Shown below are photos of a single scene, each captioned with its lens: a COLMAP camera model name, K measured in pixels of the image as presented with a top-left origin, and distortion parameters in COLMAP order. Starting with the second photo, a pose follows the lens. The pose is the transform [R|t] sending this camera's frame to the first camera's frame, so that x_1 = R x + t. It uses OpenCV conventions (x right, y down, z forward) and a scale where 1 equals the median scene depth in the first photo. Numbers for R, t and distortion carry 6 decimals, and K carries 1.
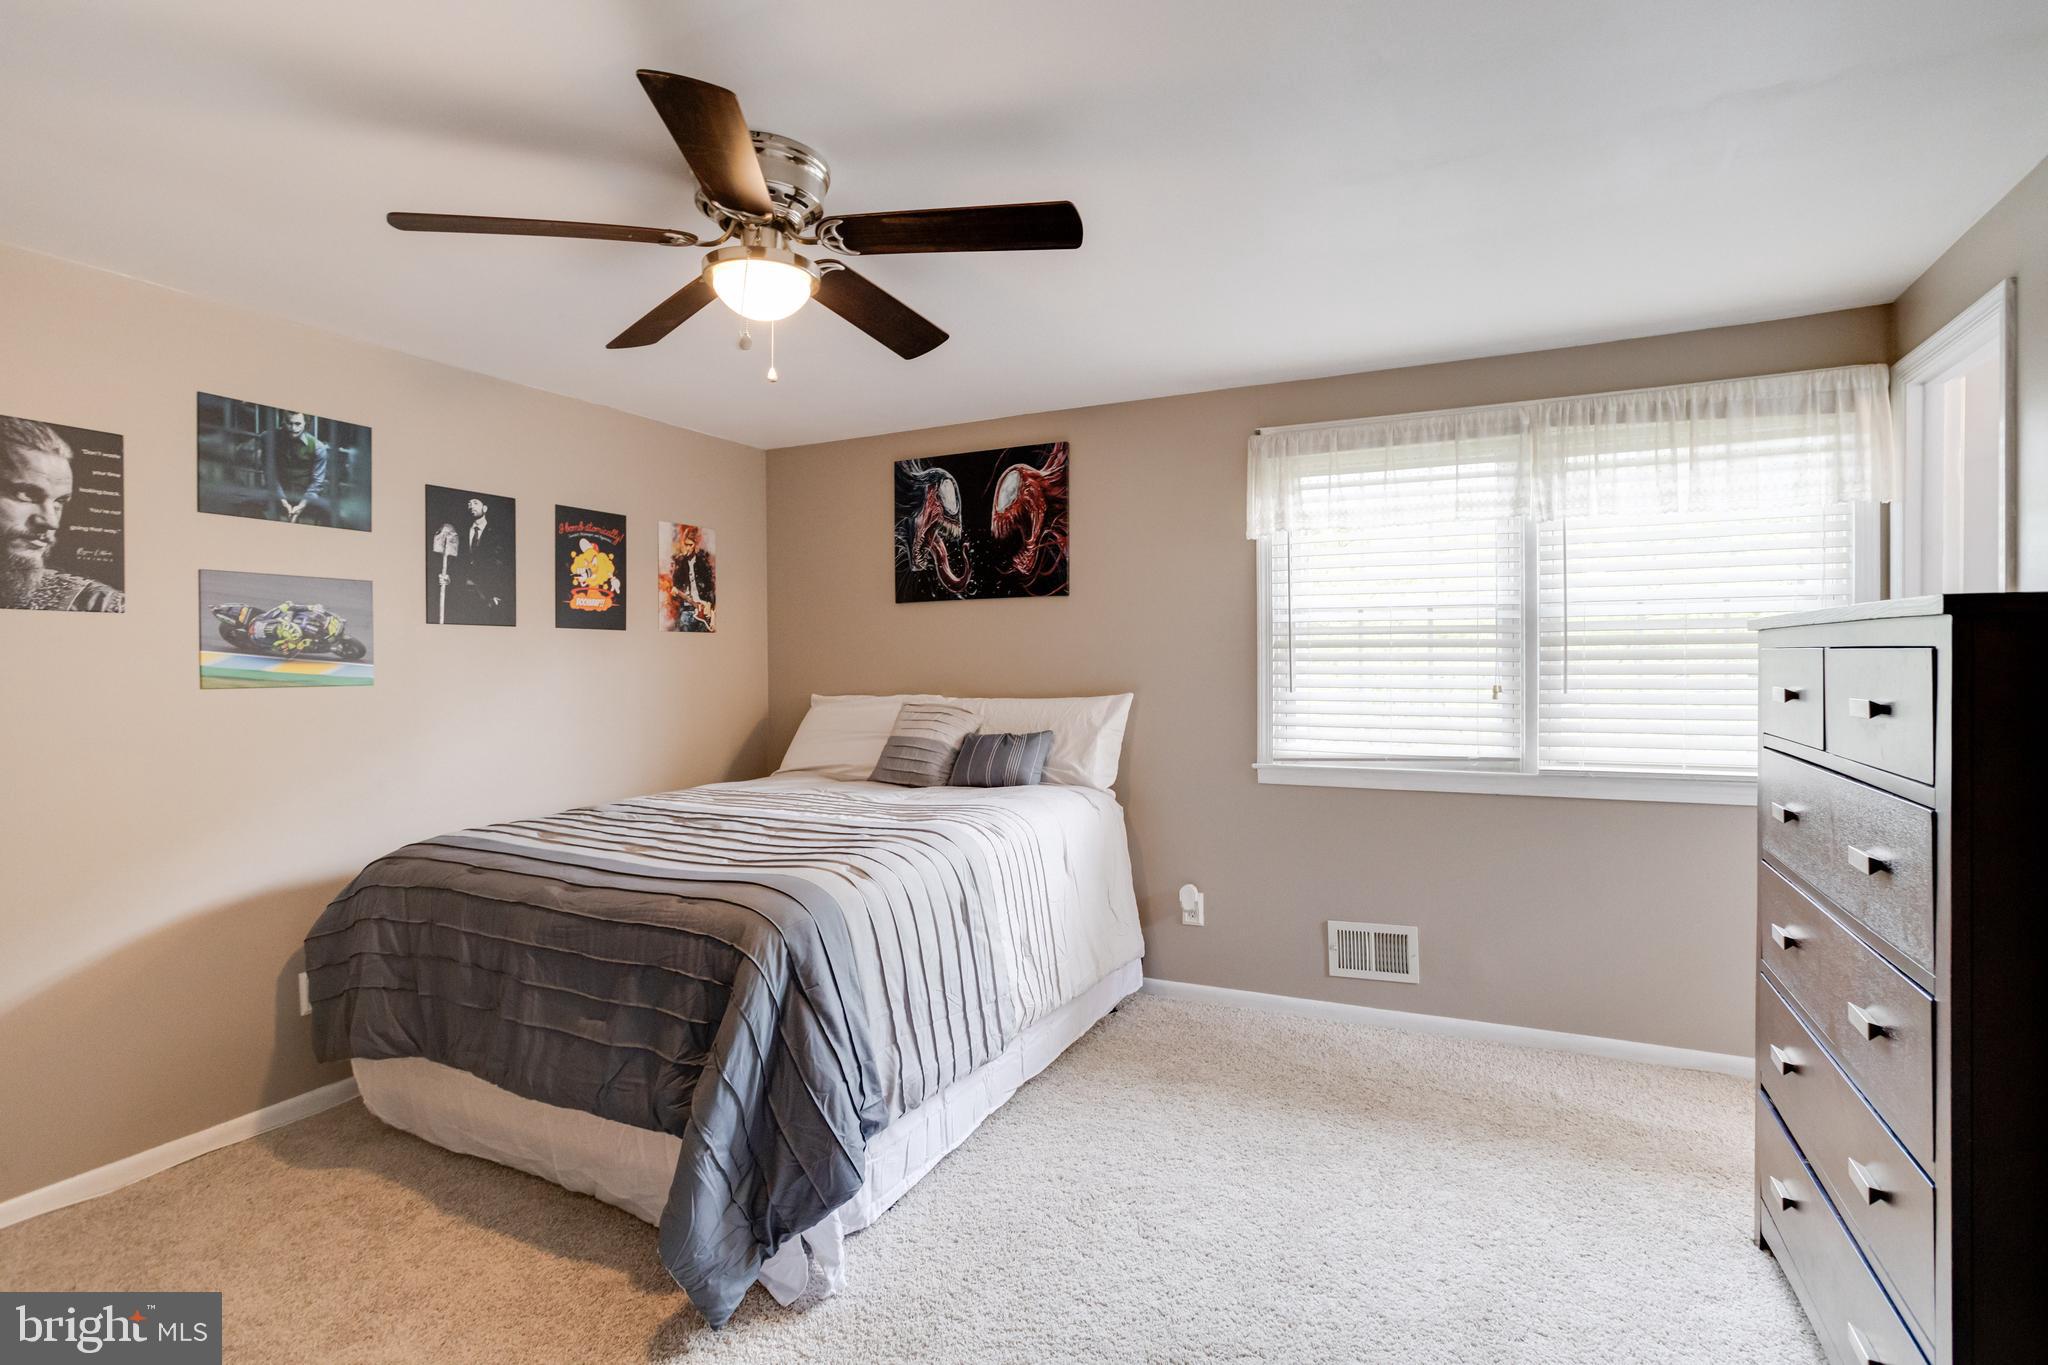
lens RADIAL K [[1003.7, 0, 1034.4], [0, 1003.7, 677.8], [0, 0, 1]] dist [-0.040995, 0.025855]
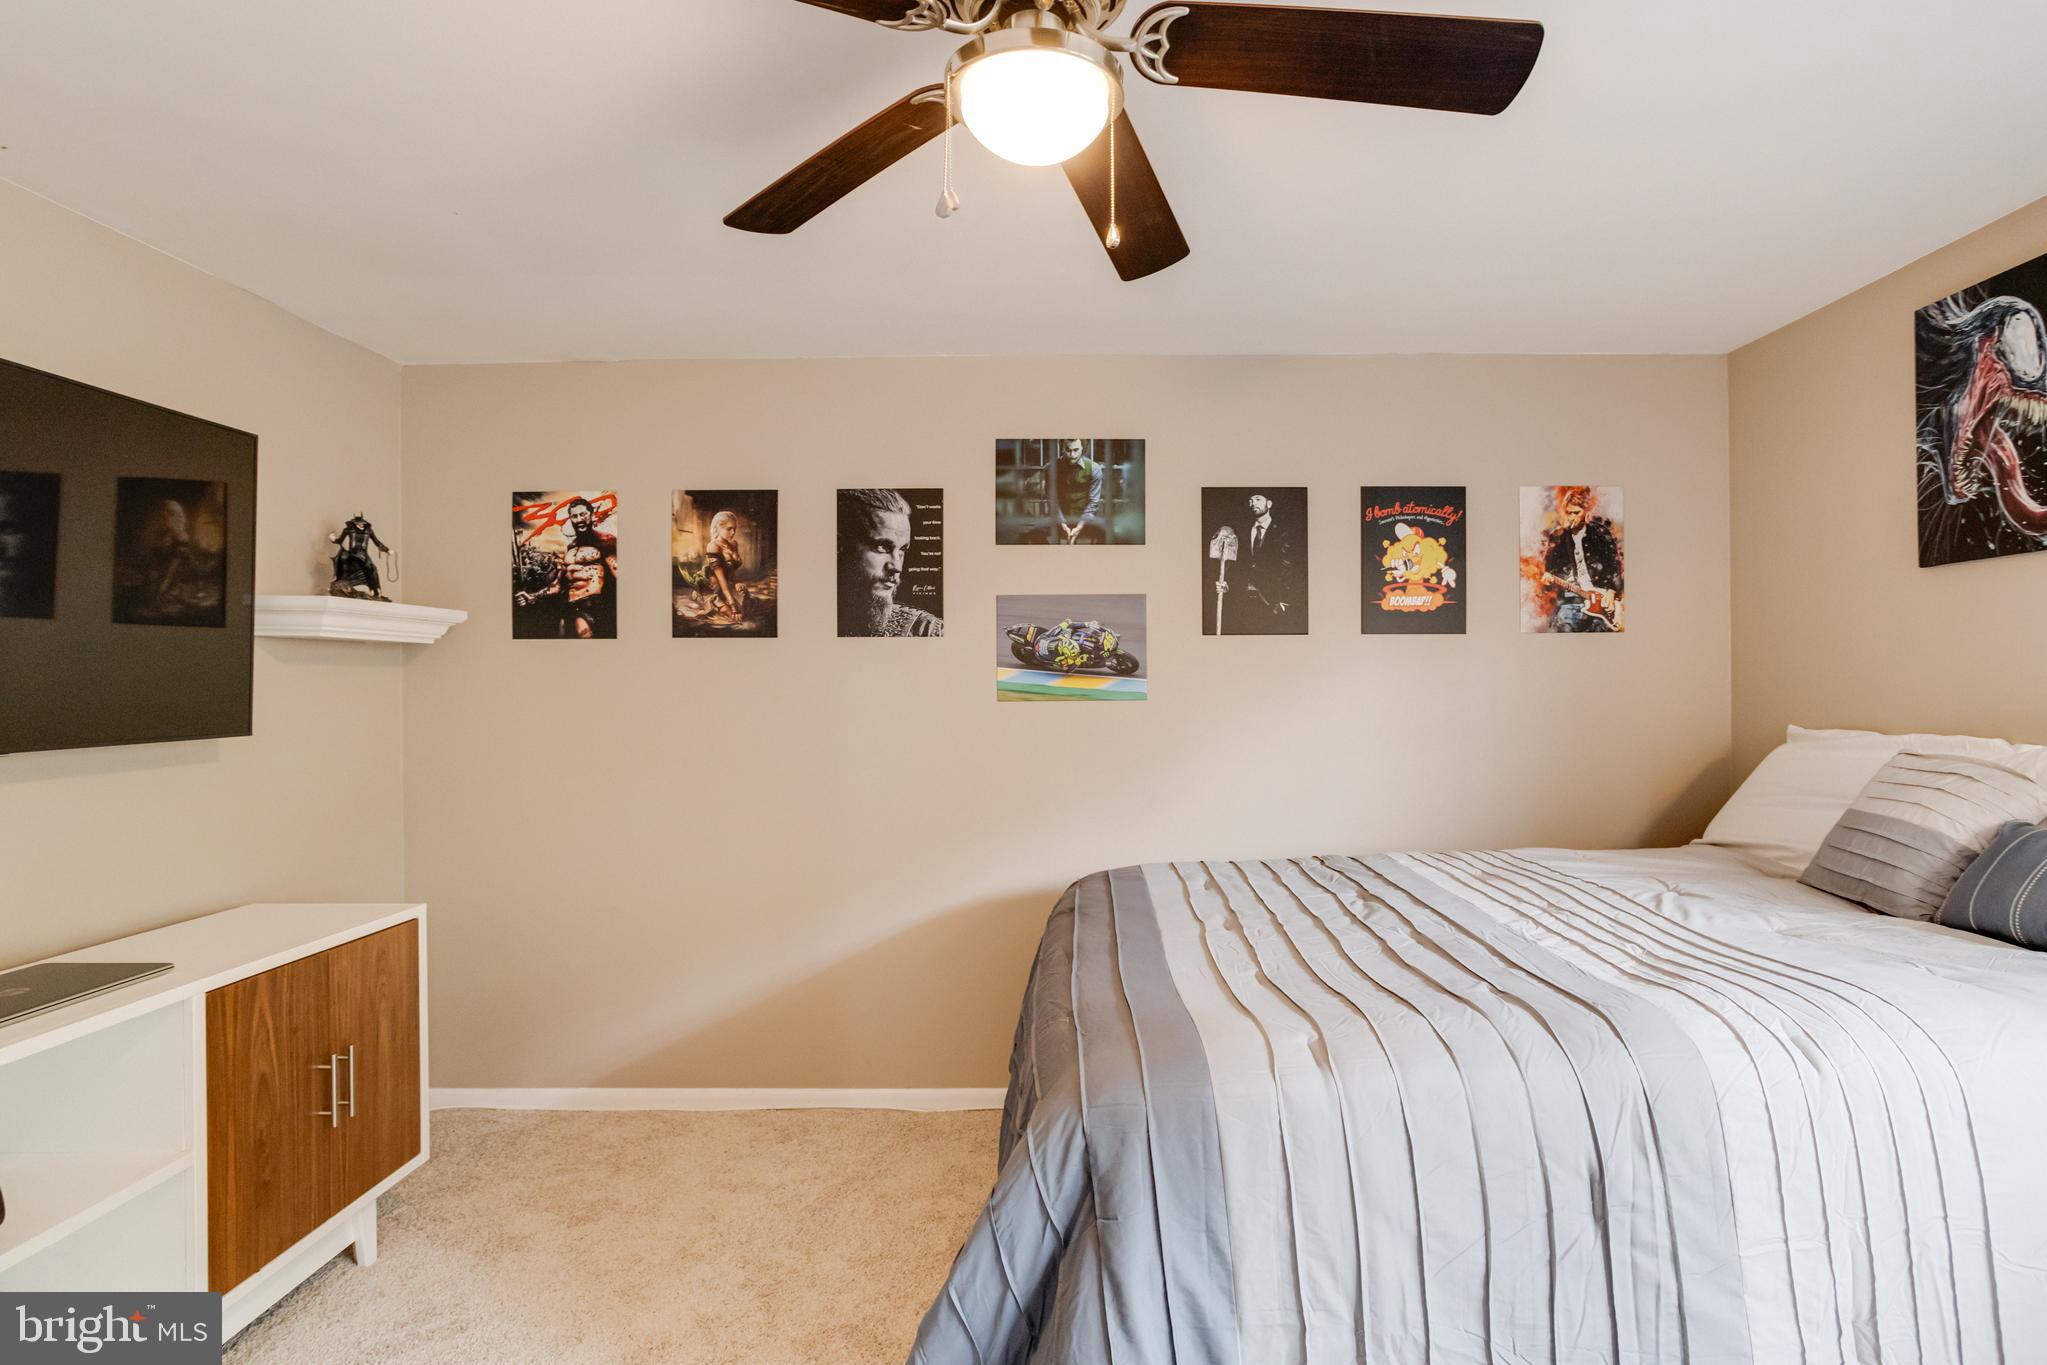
lens RADIAL K [[1040.5, 0, 1026.0], [0, 1040.5, 676.7], [0, 0, 1]] dist [-0.045096, 0.024742]
pose [[0.443537, 0.001499, -0.896255, 0.195016], [-0.008729, 0.999958, -0.002647, -0.011395], [0.896214, 0.008998, 0.443532, 0.413954]]
